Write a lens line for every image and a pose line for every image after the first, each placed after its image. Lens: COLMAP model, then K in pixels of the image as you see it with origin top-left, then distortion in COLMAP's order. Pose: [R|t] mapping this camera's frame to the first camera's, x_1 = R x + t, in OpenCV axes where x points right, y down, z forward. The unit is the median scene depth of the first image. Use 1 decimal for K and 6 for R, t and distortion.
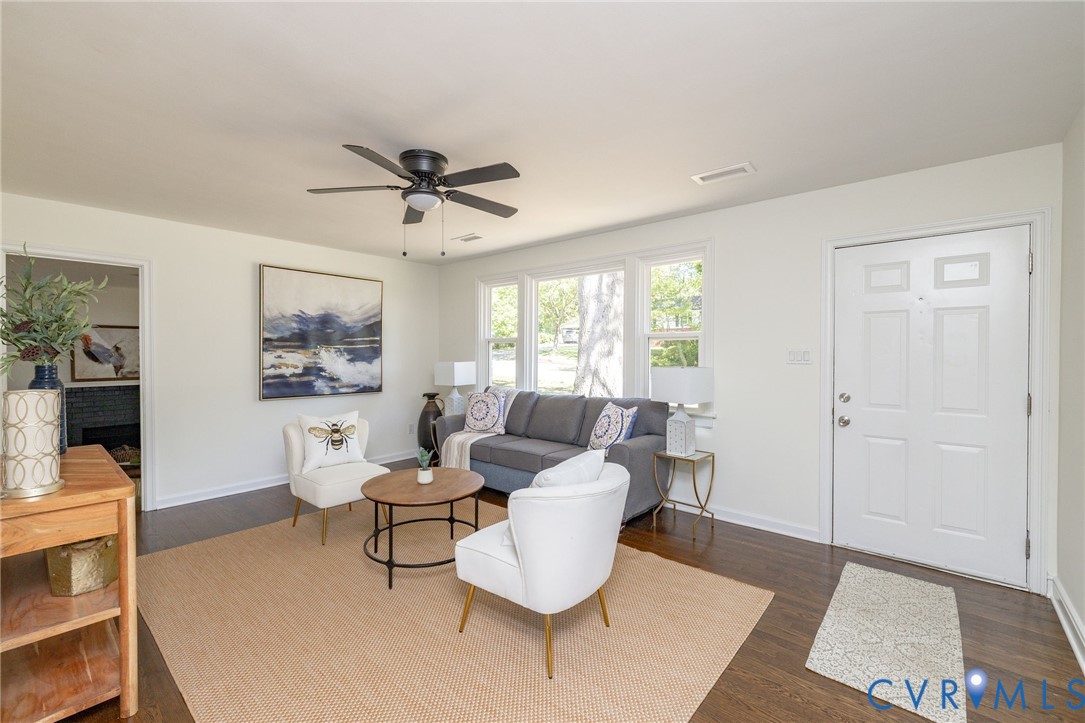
lens RADIAL K [[462.9, 0, 541.4], [0, 462.9, 361.8], [0, 0, 1]] dist [0.000075, -0.000020]
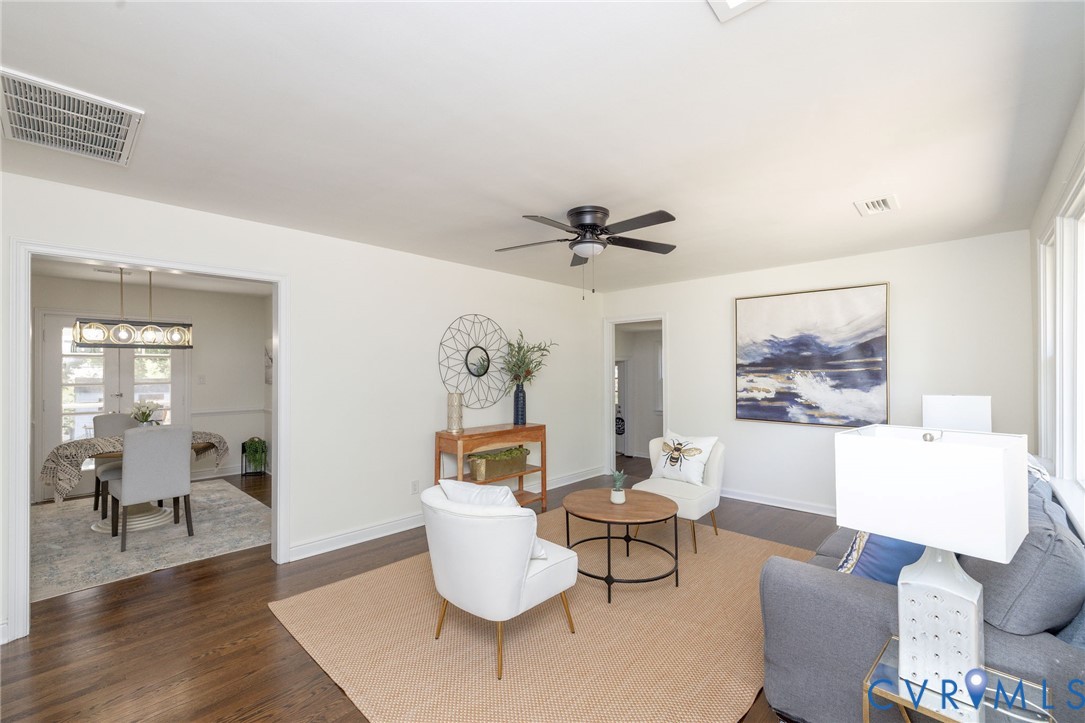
lens RADIAL K [[462.9, 0, 544.3], [0, 462.9, 364.9], [0, 0, 1]] dist [0.000075, -0.000020]
pose [[-0.045282, -0.020032, -0.998773, 0.493511], [-0.021221, 0.999593, -0.019087, -0.016691], [0.998749, 0.020331, -0.045688, 0.541423]]
